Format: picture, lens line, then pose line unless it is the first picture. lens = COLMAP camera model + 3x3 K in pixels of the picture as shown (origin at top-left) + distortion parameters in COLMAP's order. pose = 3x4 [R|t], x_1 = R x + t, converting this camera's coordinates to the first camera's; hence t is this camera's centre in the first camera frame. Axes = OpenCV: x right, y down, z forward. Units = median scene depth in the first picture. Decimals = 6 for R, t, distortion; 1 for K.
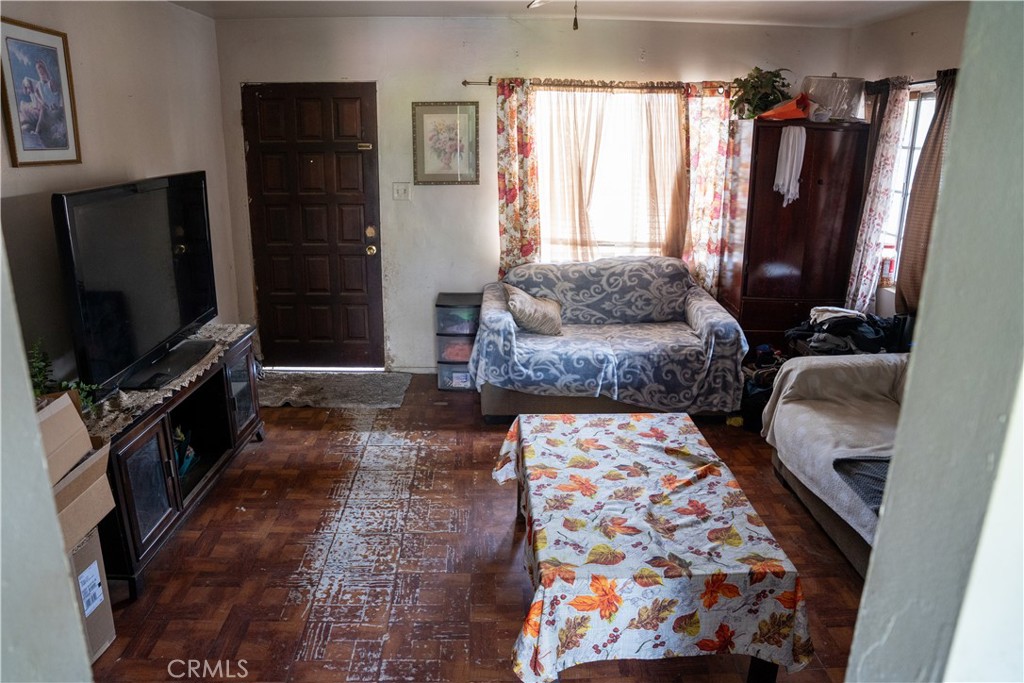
lens RADIAL K [[721.5, 0, 507.5], [0, 721.5, 340.6], [0, 0, 1]] dist [-0.163008, 0.131503]
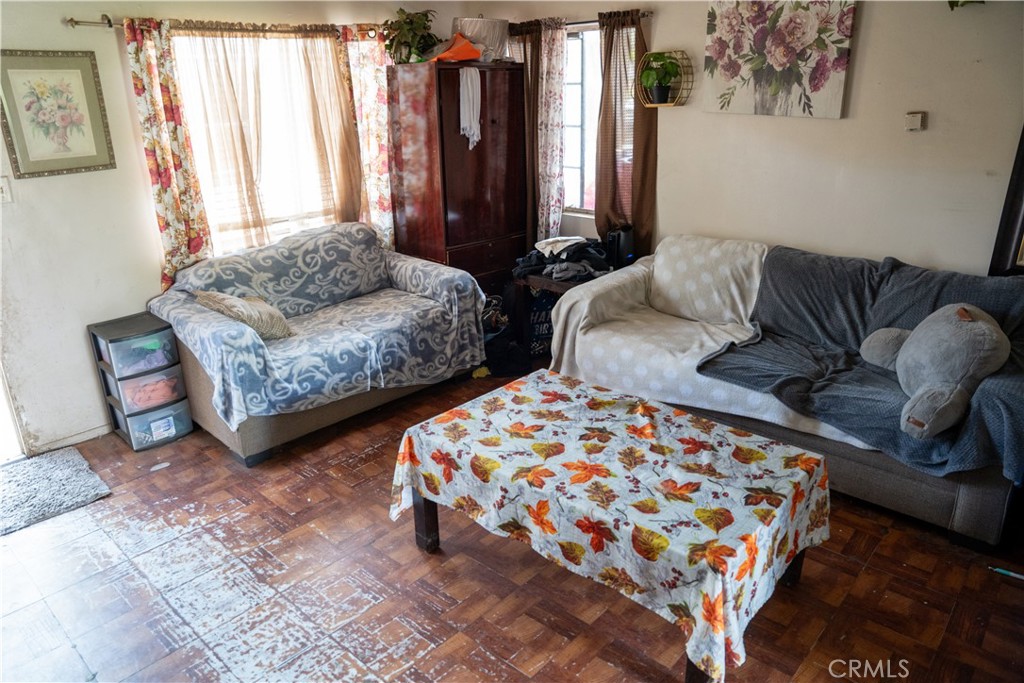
lens RADIAL K [[721.5, 0, 507.5], [0, 721.5, 340.6], [0, 0, 1]] dist [-0.163008, 0.131503]
pose [[0.700016, -0.263547, 0.663717, -0.310861], [0.231941, 0.962929, 0.137732, -0.058635], [-0.675412, 0.057529, 0.735193, 0.245201]]
